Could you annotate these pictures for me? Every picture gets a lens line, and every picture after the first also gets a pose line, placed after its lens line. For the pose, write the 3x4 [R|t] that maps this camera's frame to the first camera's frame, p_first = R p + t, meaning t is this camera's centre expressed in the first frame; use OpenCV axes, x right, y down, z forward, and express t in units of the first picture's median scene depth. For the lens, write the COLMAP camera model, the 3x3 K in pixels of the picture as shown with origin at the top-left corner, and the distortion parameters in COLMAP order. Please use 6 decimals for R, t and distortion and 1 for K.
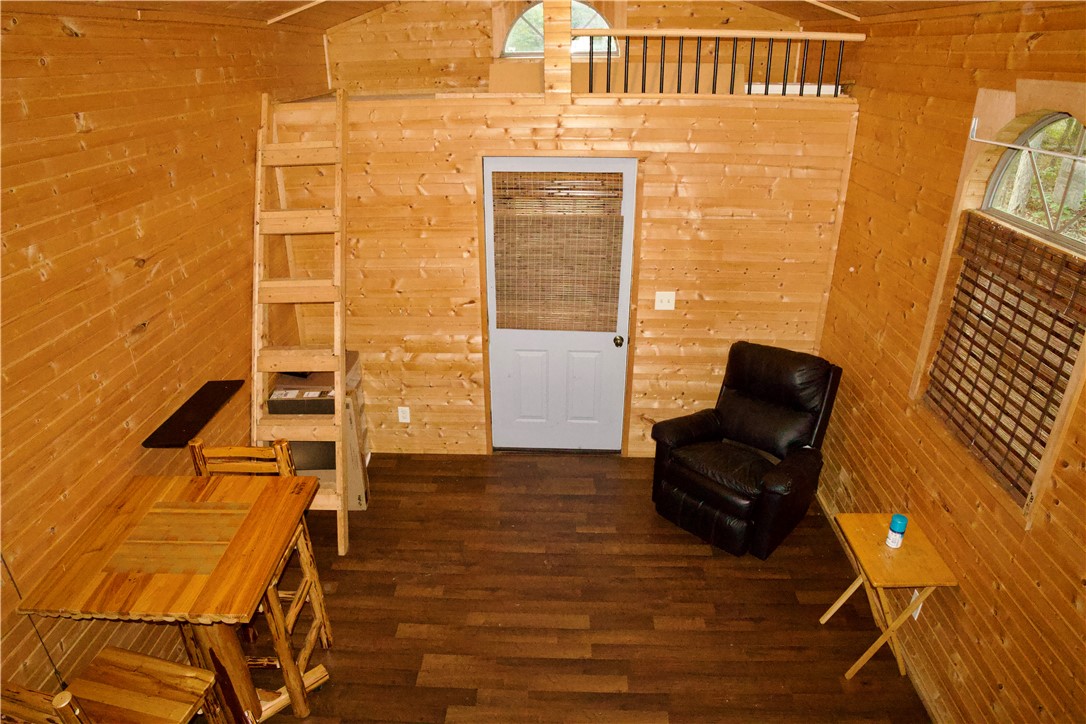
lens RADIAL K [[681.3, 0, 543.0], [0, 681.3, 362.0], [0, 0, 1]] dist [-0.137631, 0.062595]
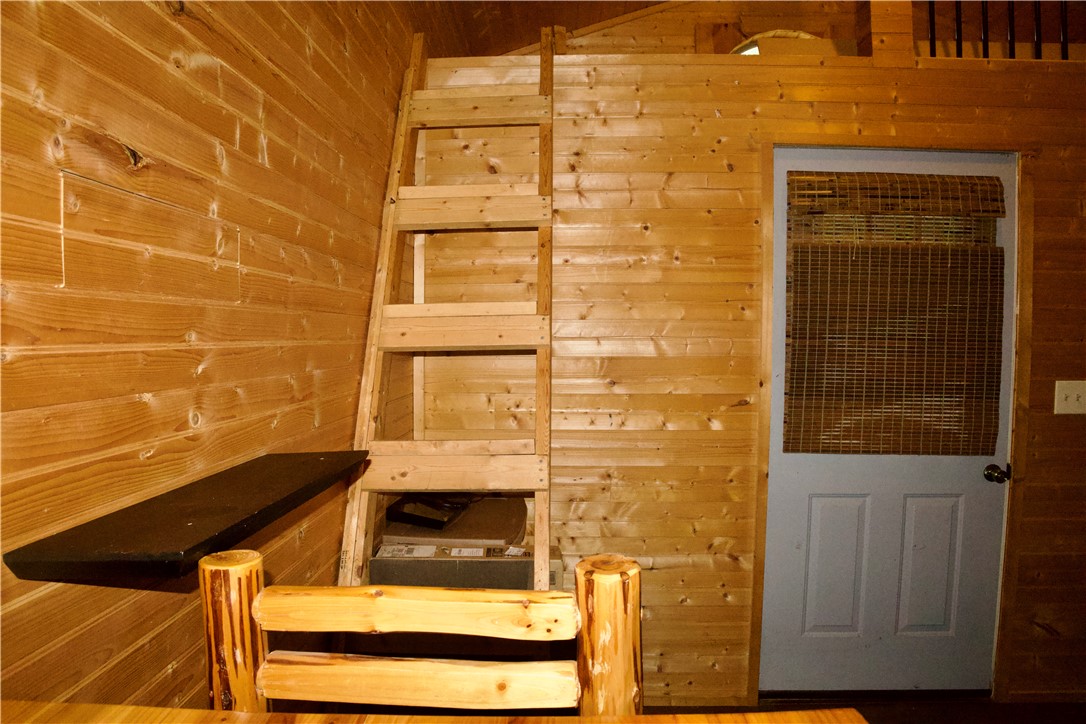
lens RADIAL K [[681.3, 0, 543.0], [0, 681.3, 362.0], [0, 0, 1]] dist [-0.137631, 0.062595]
pose [[0.999930, 0.009450, -0.007170, -0.380852], [-0.011461, 0.925531, -0.378498, 0.131627], [0.003060, 0.378553, 0.925574, 0.691178]]
